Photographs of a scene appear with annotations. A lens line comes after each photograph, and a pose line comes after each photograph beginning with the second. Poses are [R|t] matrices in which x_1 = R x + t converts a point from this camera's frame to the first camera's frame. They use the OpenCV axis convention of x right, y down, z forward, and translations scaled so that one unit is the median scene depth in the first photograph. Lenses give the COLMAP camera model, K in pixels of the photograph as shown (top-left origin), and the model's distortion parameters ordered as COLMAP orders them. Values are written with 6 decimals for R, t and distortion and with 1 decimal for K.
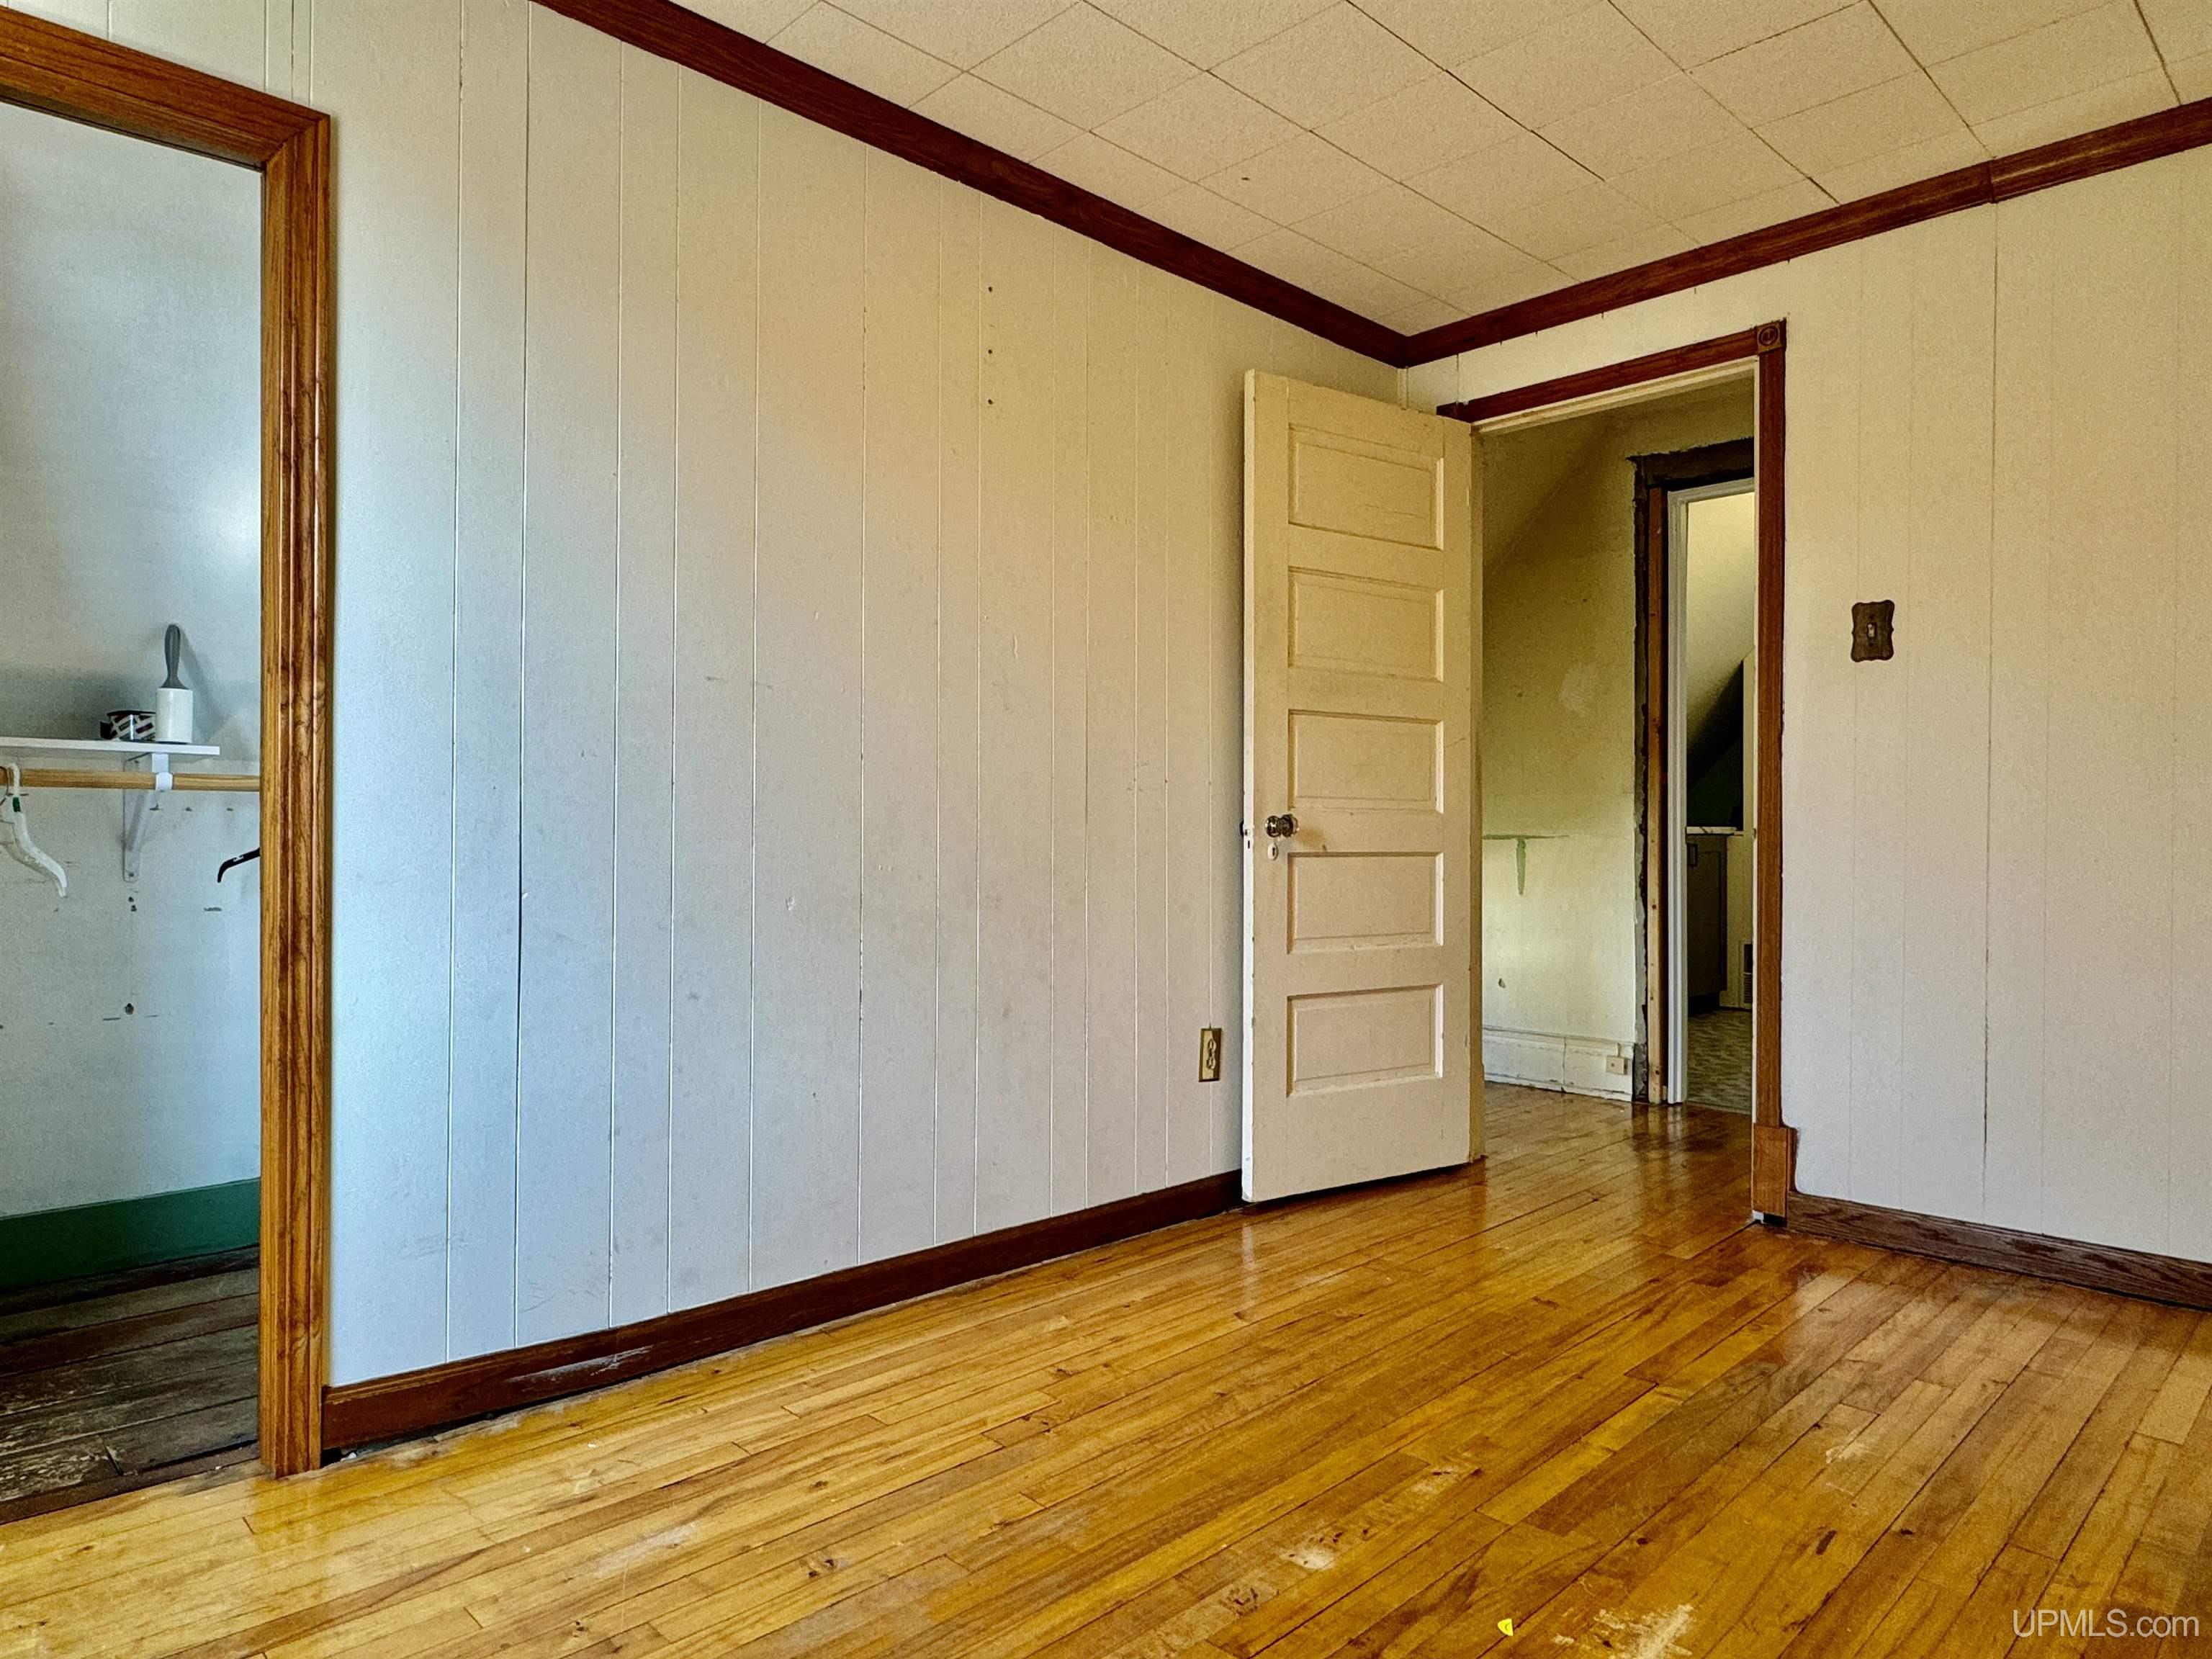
lens RADIAL K [[1378.1, 0, 1102.5], [0, 1378.1, 828.2], [0, 0, 1]] dist [-0.009097, -0.001351]
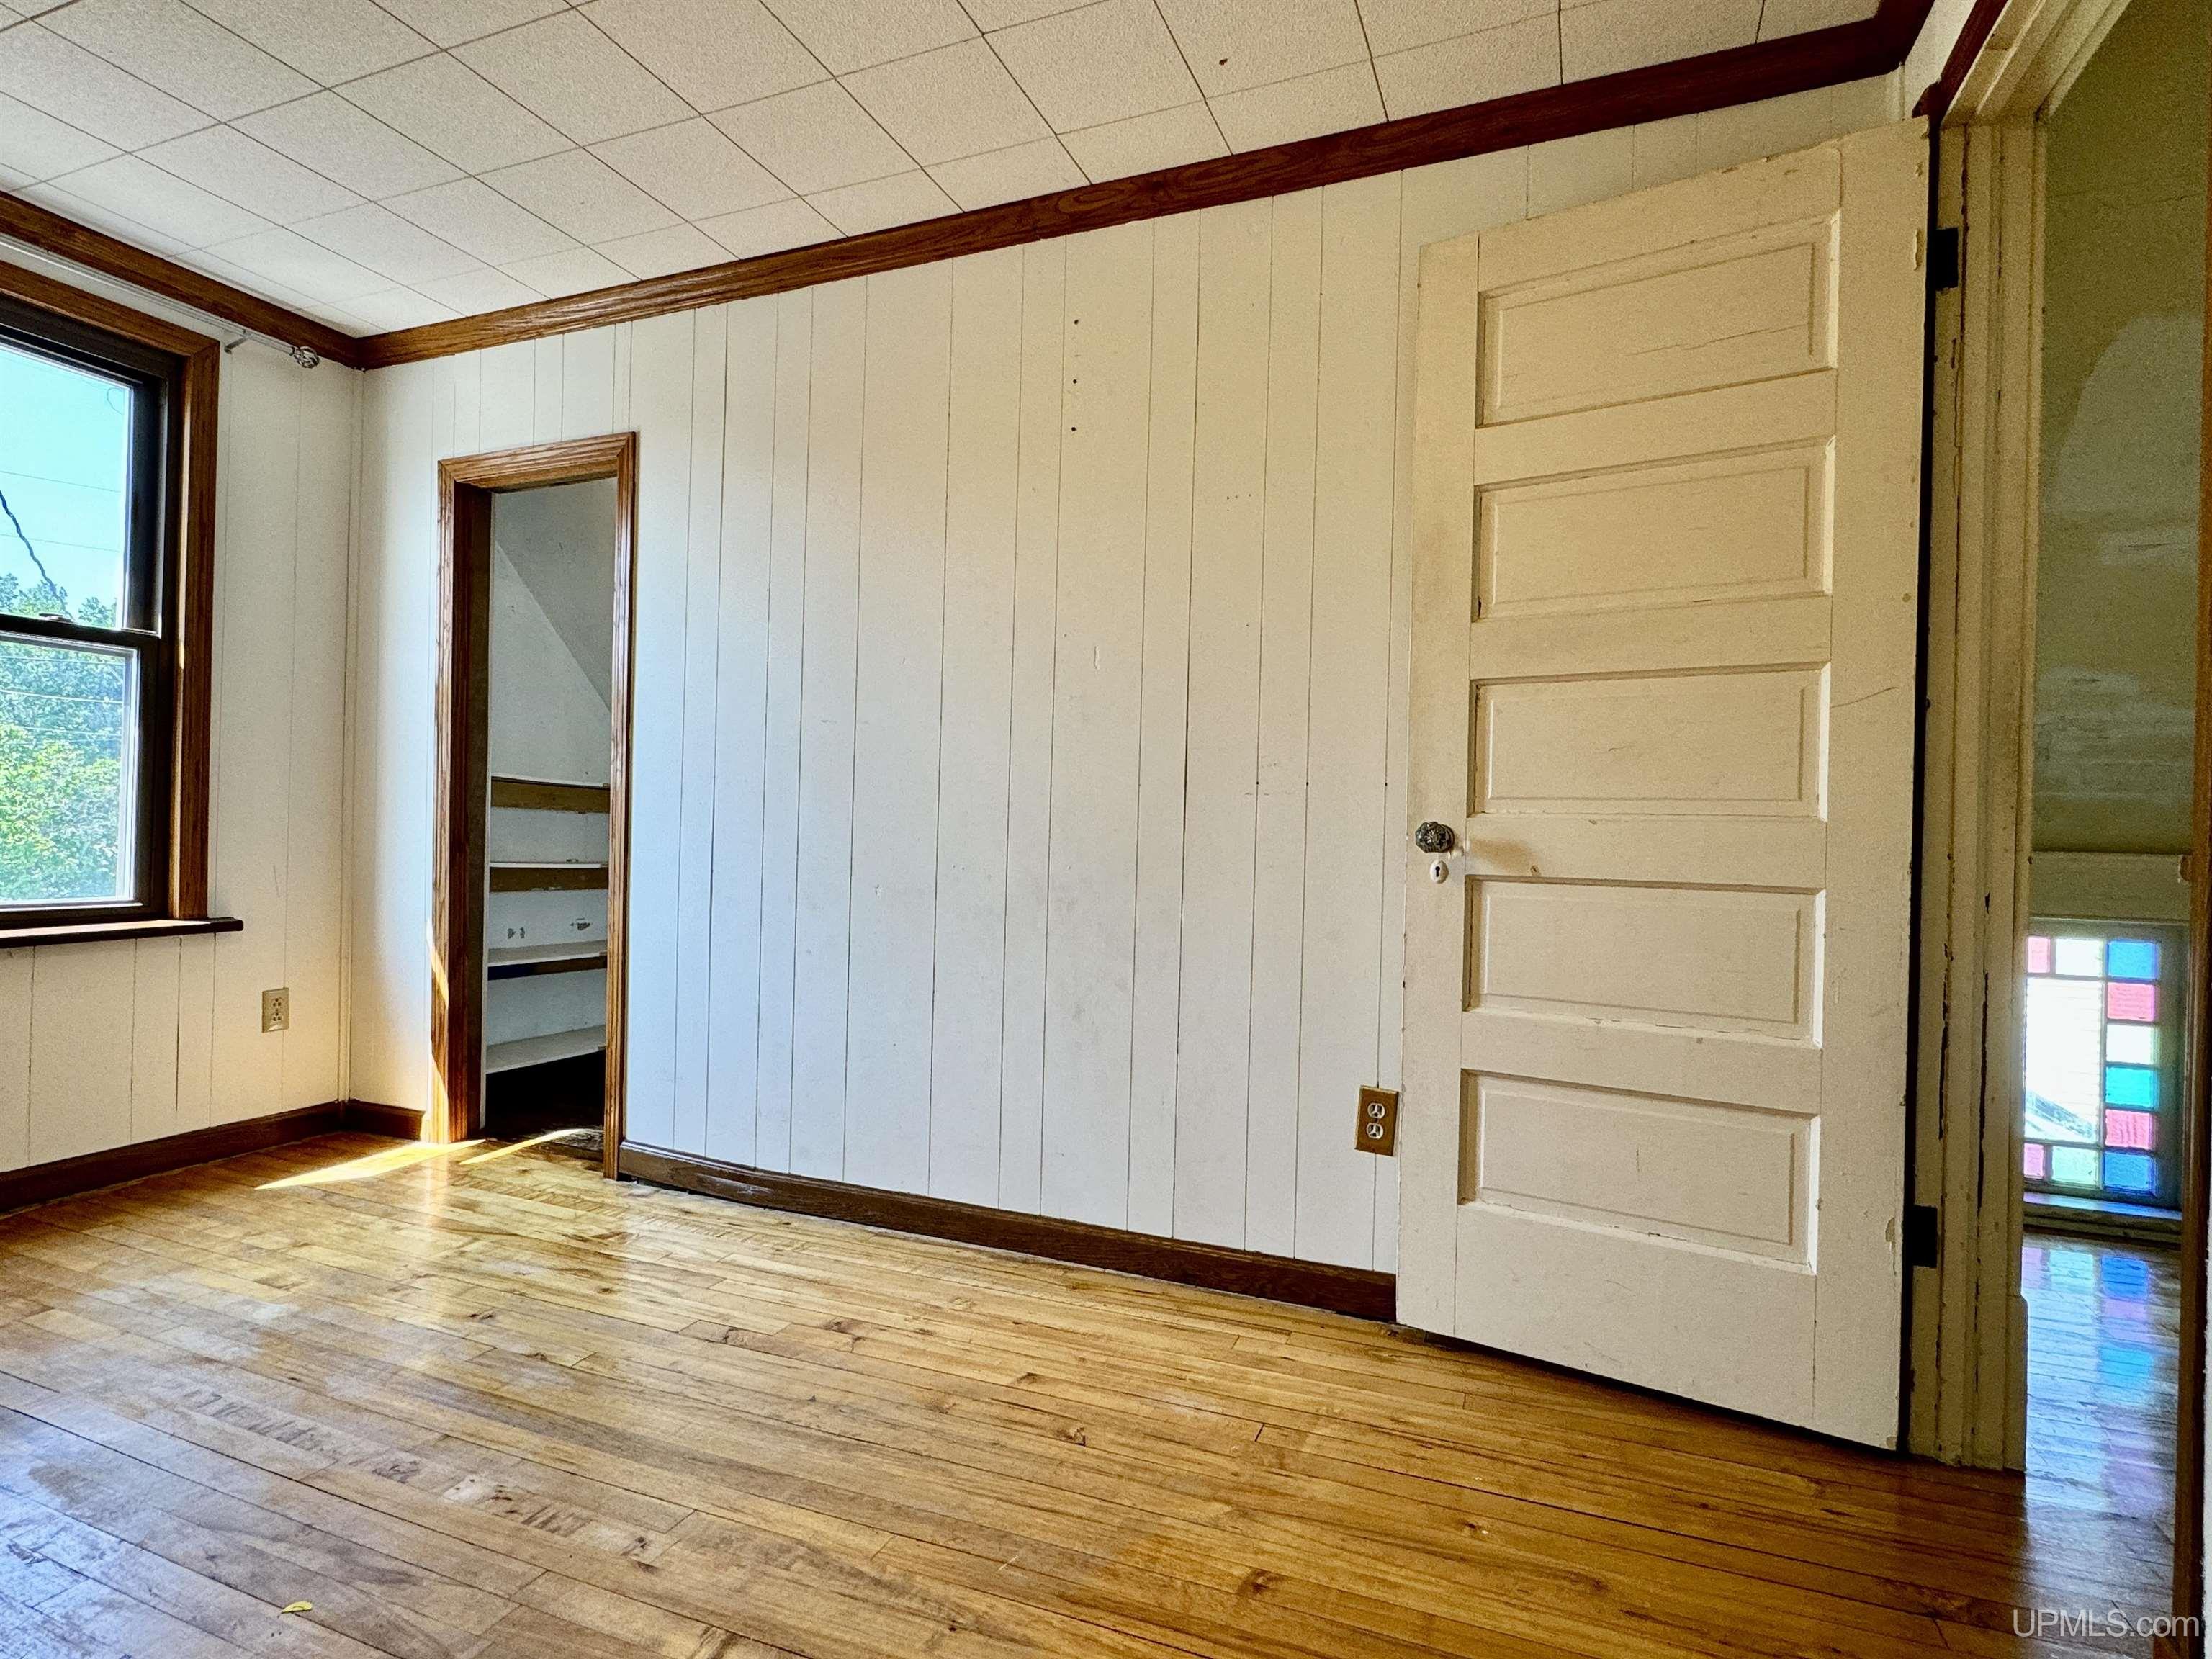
lens RADIAL K [[1154.7, 0, 1102.6], [0, 1154.7, 832.6], [0, 0, 1]] dist [-0.003102, -0.001183]
pose [[0.386547, 0.006221, -0.922249, 0.733653], [-0.014091, 0.999900, 0.000839, -0.002892], [0.922162, 0.012671, 0.386597, 0.676098]]
